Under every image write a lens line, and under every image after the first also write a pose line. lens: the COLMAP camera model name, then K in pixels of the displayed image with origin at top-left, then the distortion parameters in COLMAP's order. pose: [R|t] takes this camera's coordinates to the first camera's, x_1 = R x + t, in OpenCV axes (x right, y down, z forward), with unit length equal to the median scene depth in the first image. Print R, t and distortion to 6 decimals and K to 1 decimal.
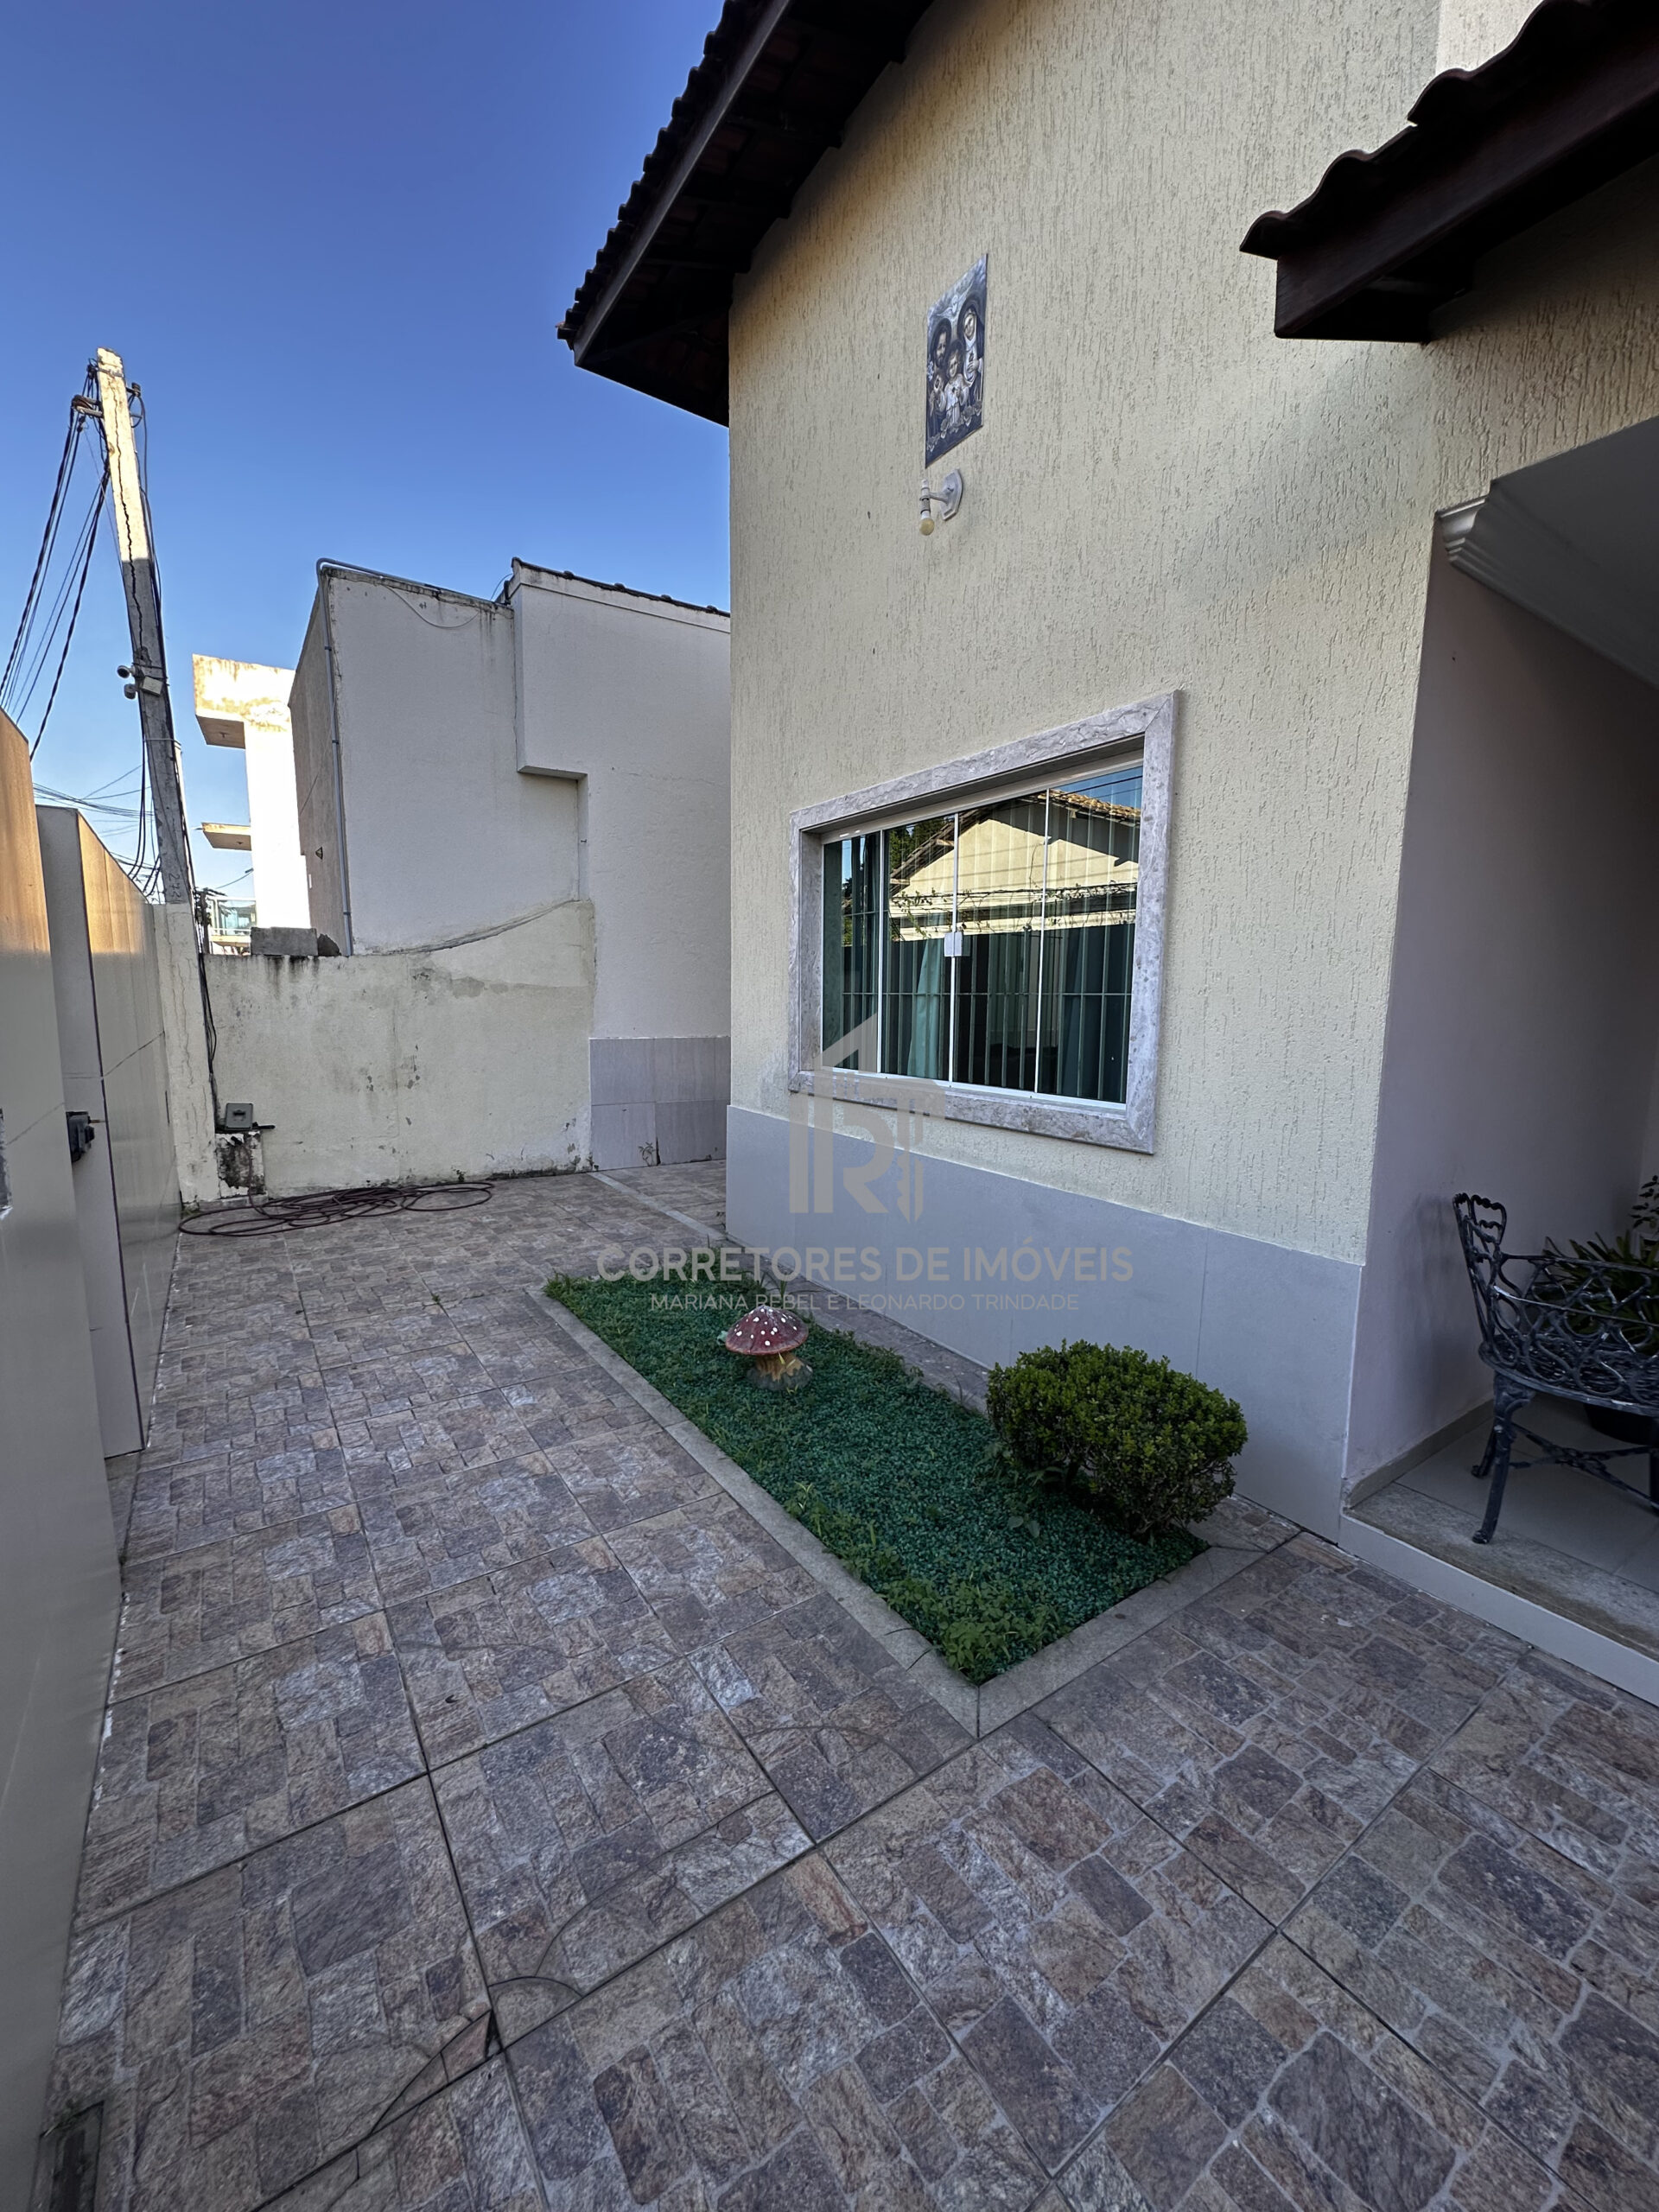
lens RADIAL K [[888.4, 0, 834.3], [0, 888.4, 1104.4], [0, 0, 1]] dist [-0.002388, 0.000217]
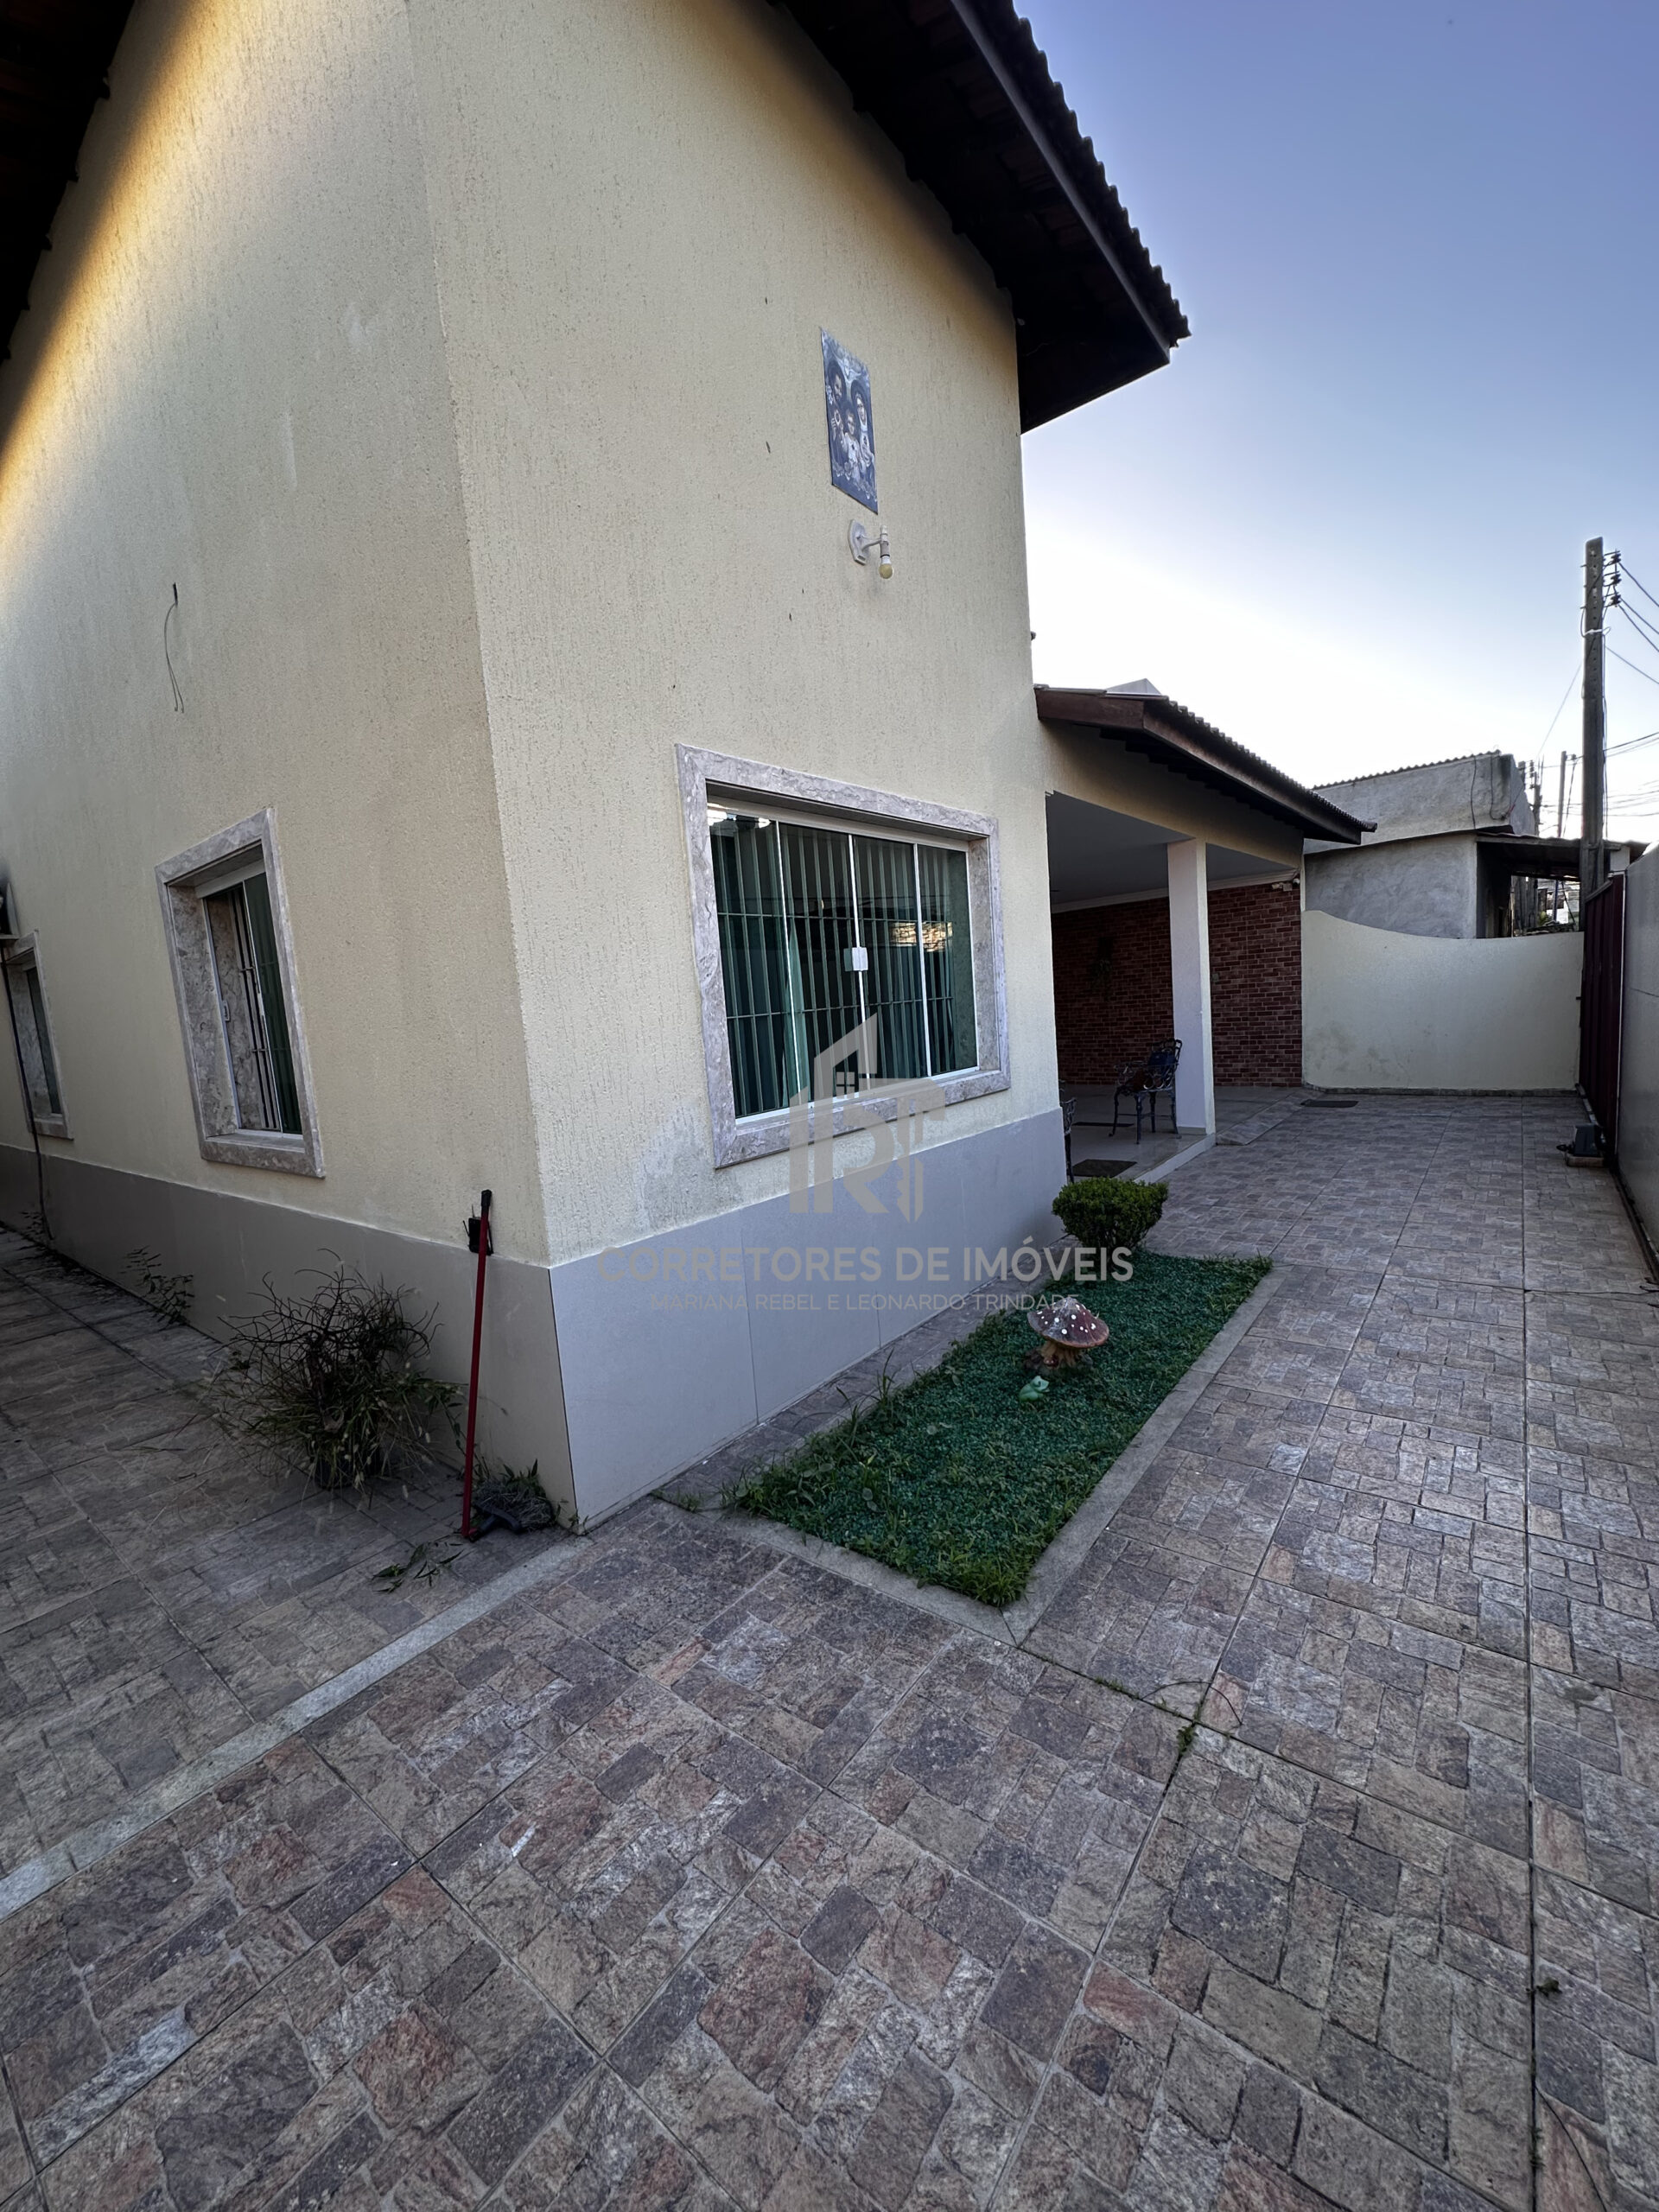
lens RADIAL K [[880.8, 0, 831.1], [0, 880.8, 1104.1], [0, 0, 1]] dist [-0.001915, 0.000424]
pose [[-0.301418, -0.095954, 0.948652, -0.864247], [0.191822, 0.968480, 0.158908, -0.187136], [-0.933998, 0.229870, -0.273511, 1.365130]]
